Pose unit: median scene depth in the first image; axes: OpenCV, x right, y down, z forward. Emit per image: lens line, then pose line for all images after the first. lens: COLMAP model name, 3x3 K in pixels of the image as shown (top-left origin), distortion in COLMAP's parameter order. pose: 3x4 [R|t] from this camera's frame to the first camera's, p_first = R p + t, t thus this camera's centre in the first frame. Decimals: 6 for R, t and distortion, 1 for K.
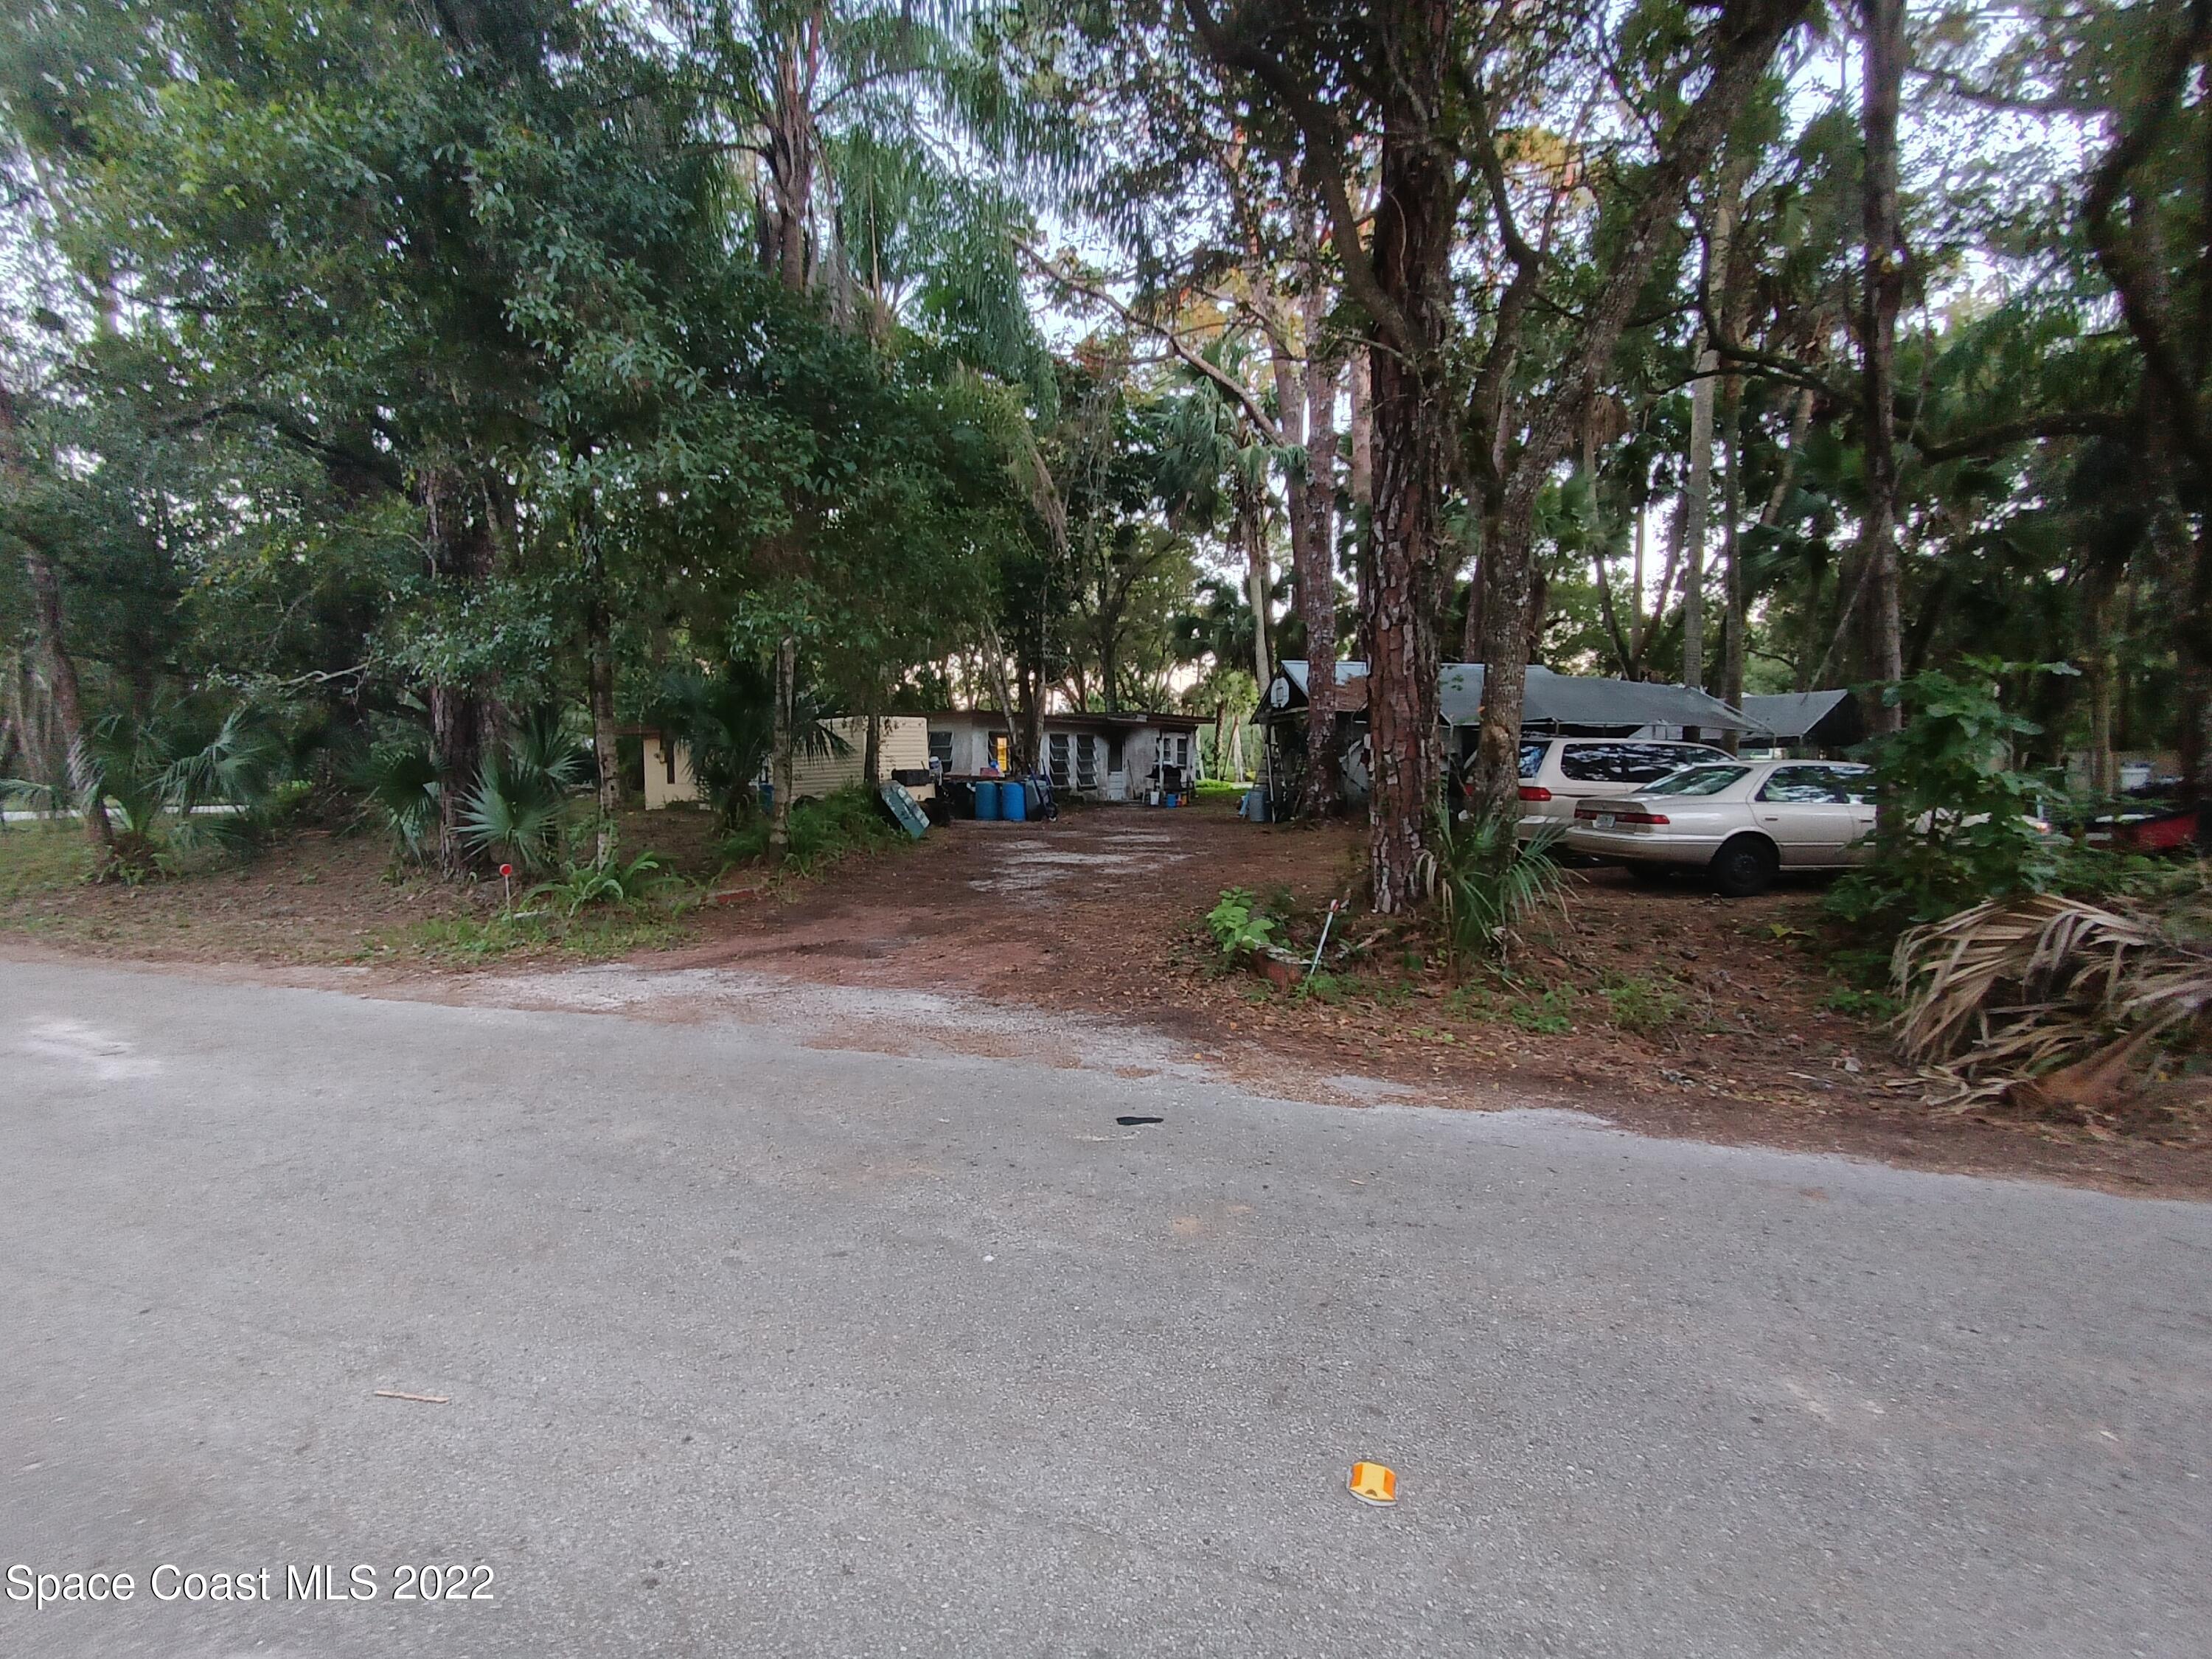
lens RADIAL K [[957.7, 0, 1105.0], [0, 957.7, 829.7], [0, 0, 1]] dist [-0.001183, -0.000055]
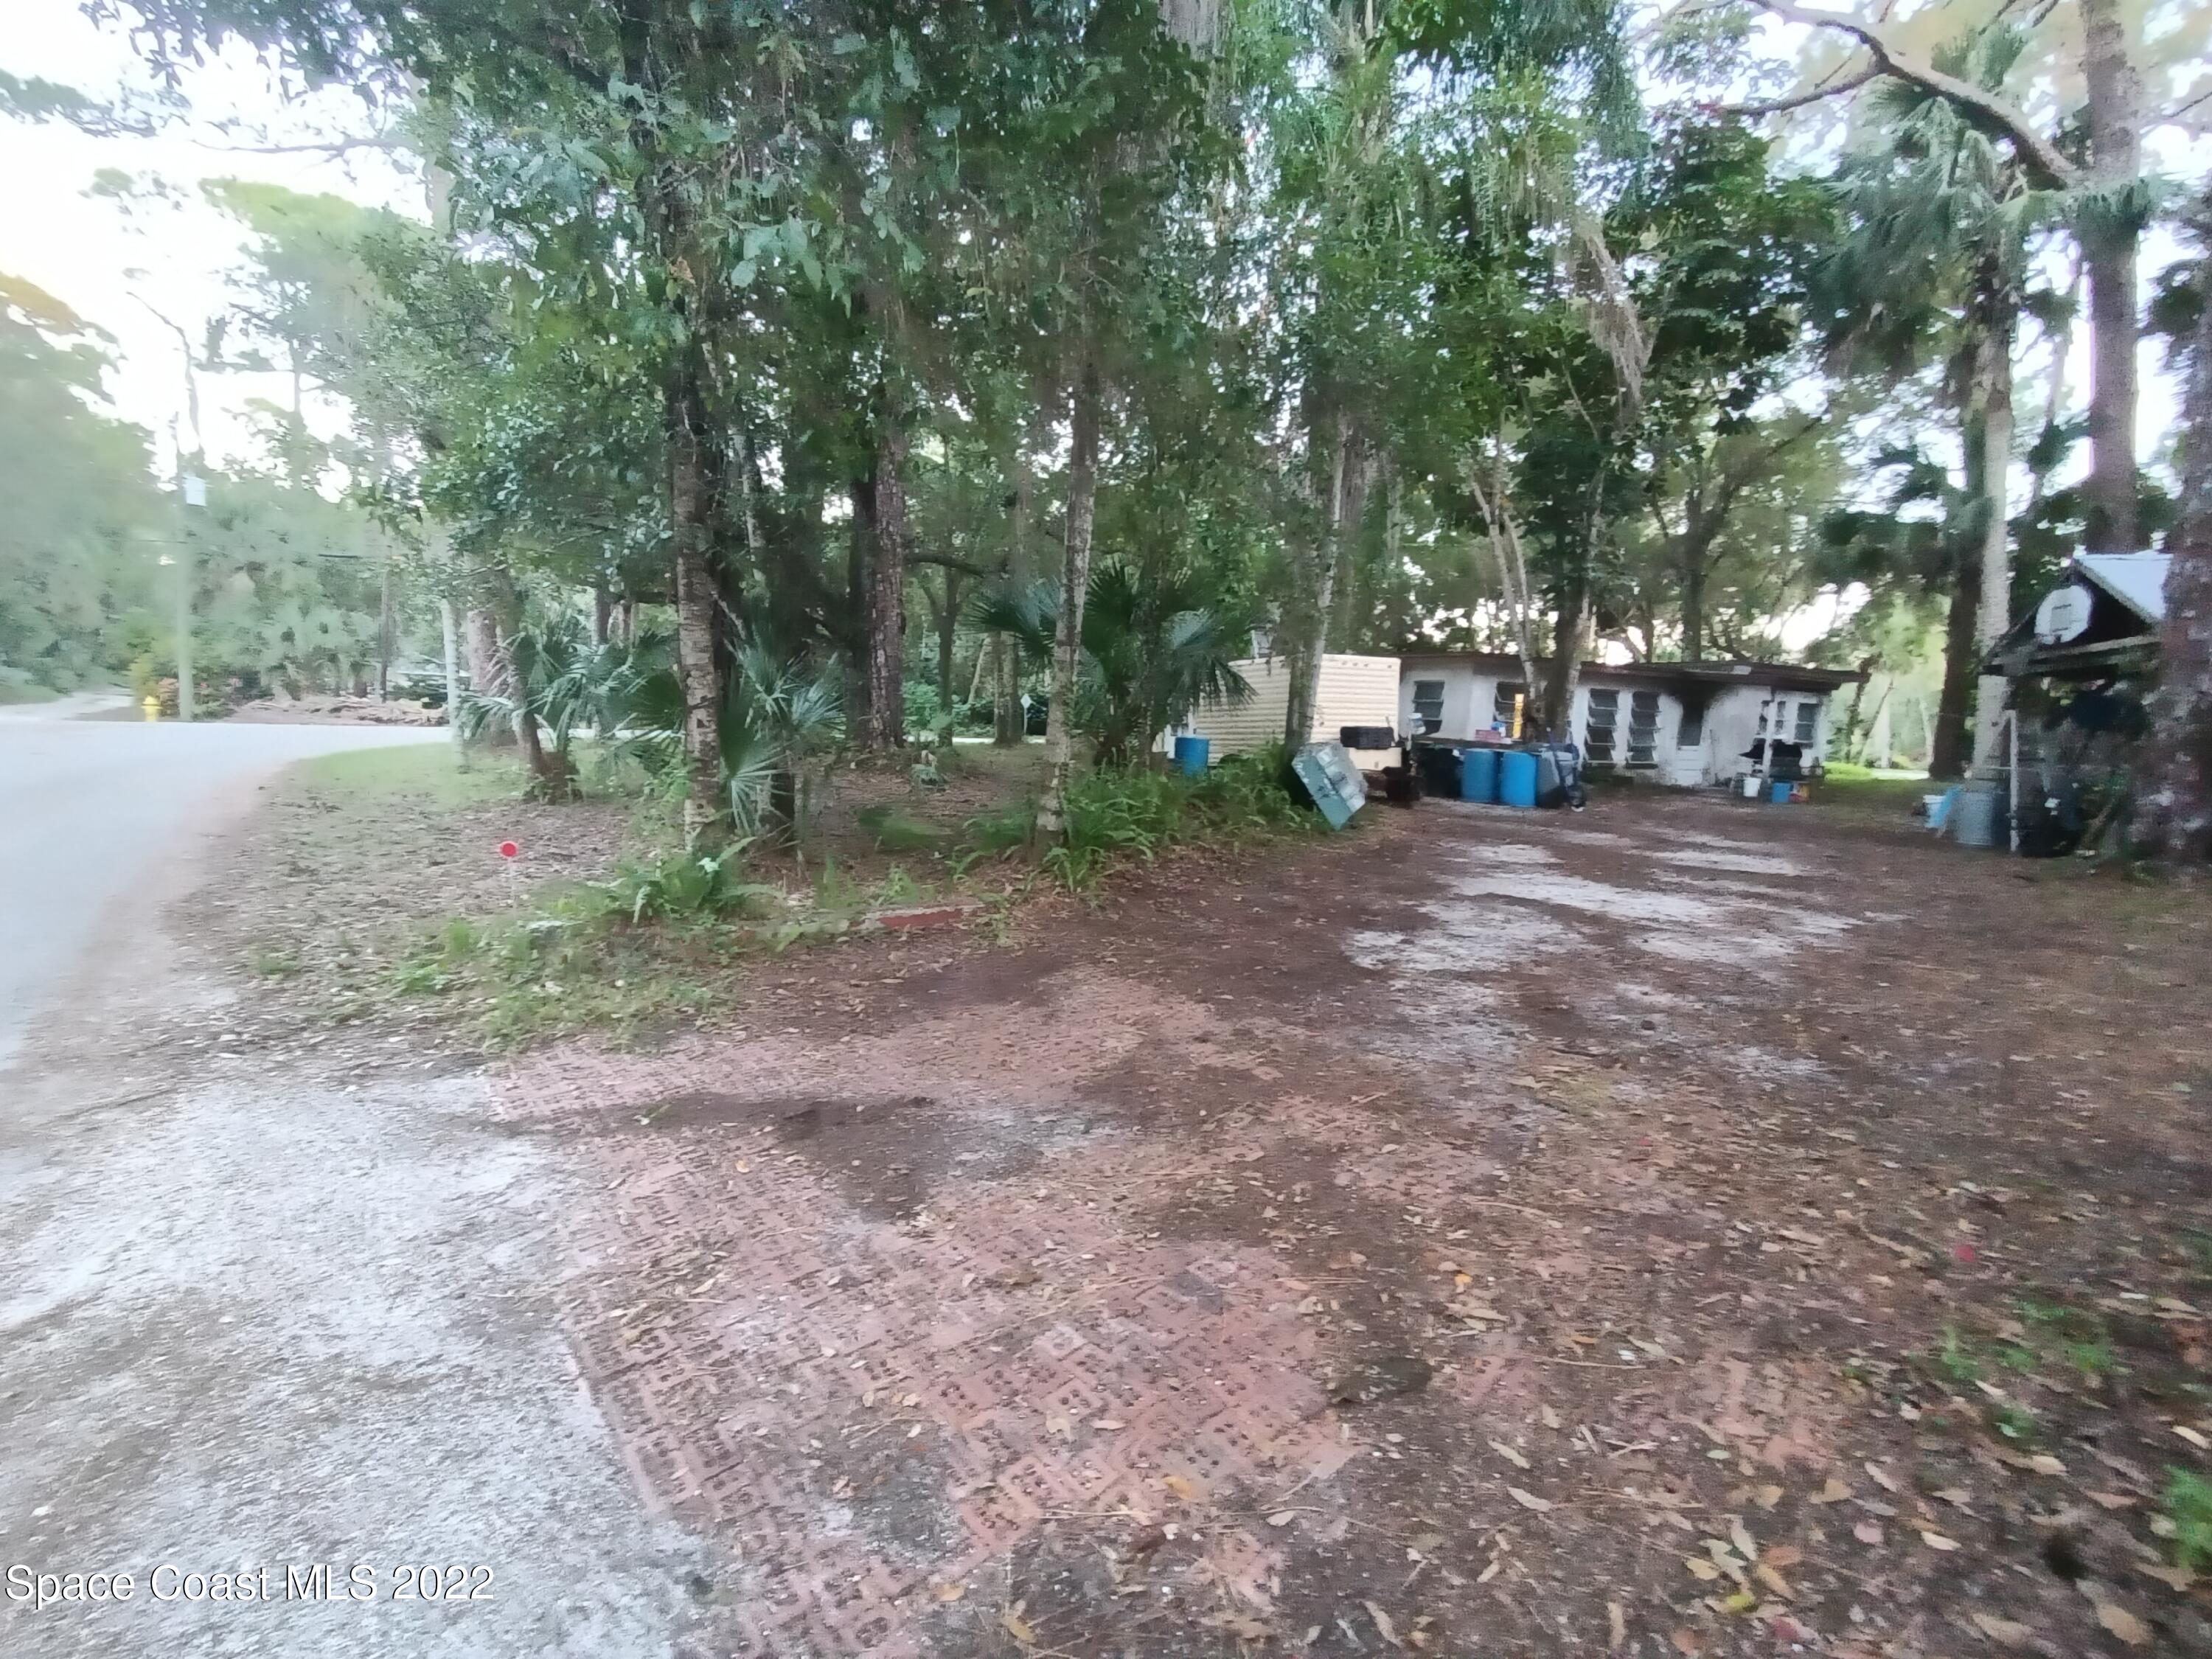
lens RADIAL K [[957.7, 0, 1104.5], [0, 957.7, 819.9], [0, 0, 1]] dist [-0.001183, -0.000055]
pose [[0.859585, 0.092612, -0.502531, -0.000143], [-0.076878, 0.995684, 0.051994, -0.010152], [0.505177, -0.006059, 0.862995, 0.184780]]
